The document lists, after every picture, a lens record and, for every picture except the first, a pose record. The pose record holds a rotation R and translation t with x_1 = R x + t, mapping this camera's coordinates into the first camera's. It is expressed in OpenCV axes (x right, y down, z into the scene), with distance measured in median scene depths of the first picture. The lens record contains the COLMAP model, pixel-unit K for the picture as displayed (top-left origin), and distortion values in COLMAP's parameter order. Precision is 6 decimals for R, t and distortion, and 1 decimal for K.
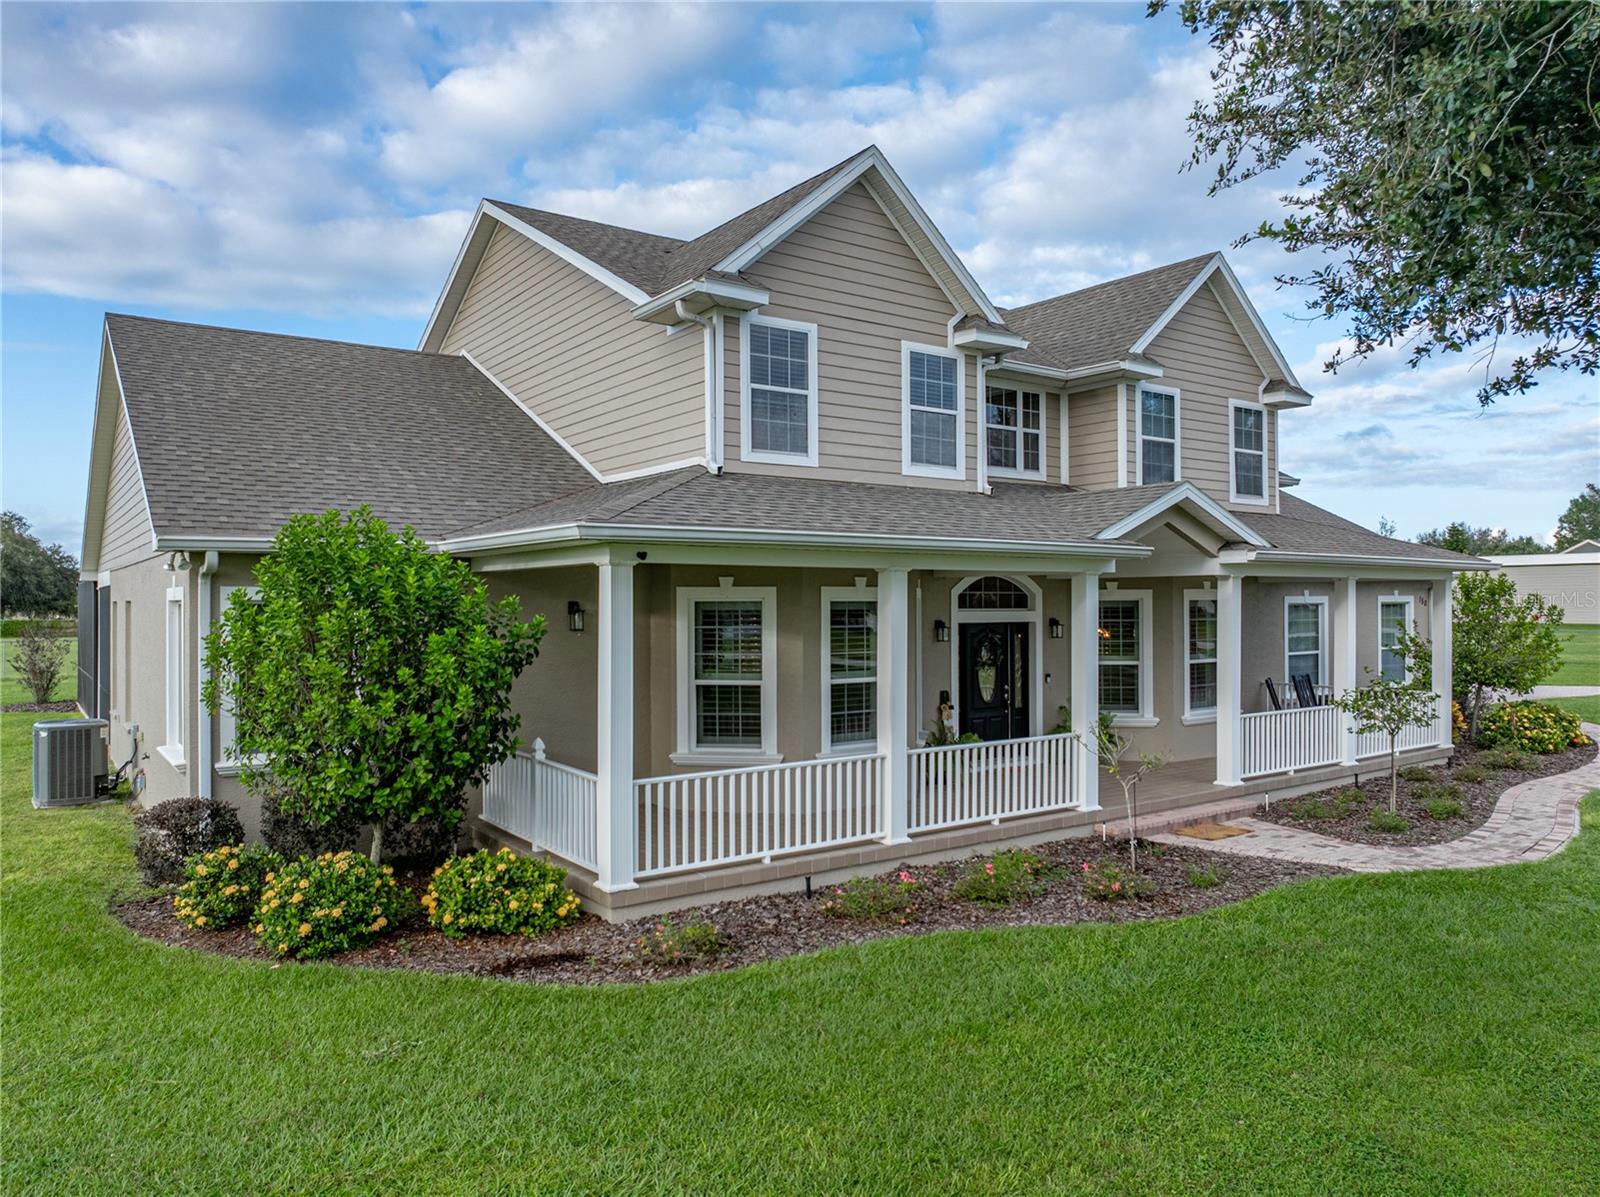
lens RADIAL K [[1123.6, 0, 813.6], [0, 1123.6, 601.5], [0, 0, 1]] dist [-0.042174, 0.013985]
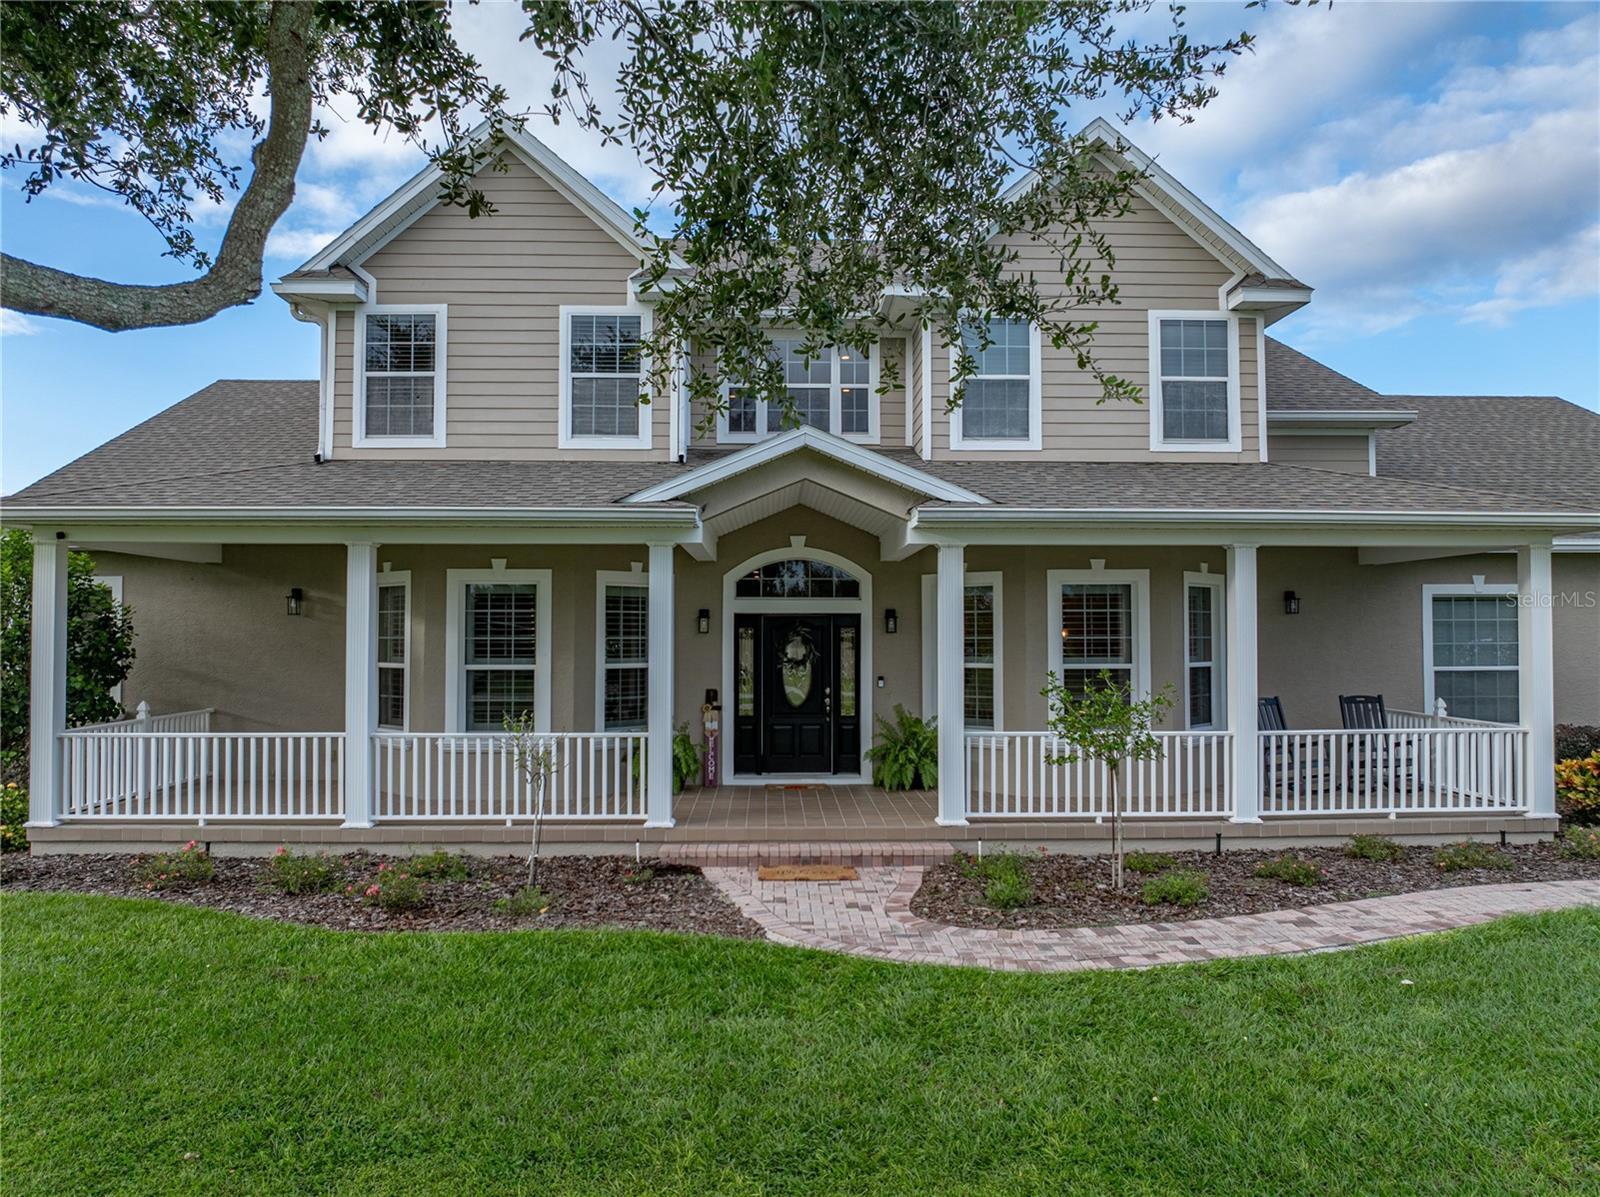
lens RADIAL K [[1123.6, 0, 796.0], [0, 1123.6, 588.5], [0, 0, 1]] dist [-0.042174, 0.013985]
pose [[0.813105, -0.001572, -0.582115, 0.773694], [-0.009009, 0.999843, -0.015284, 0.015648], [0.582047, 0.017671, 0.812963, 0.355223]]
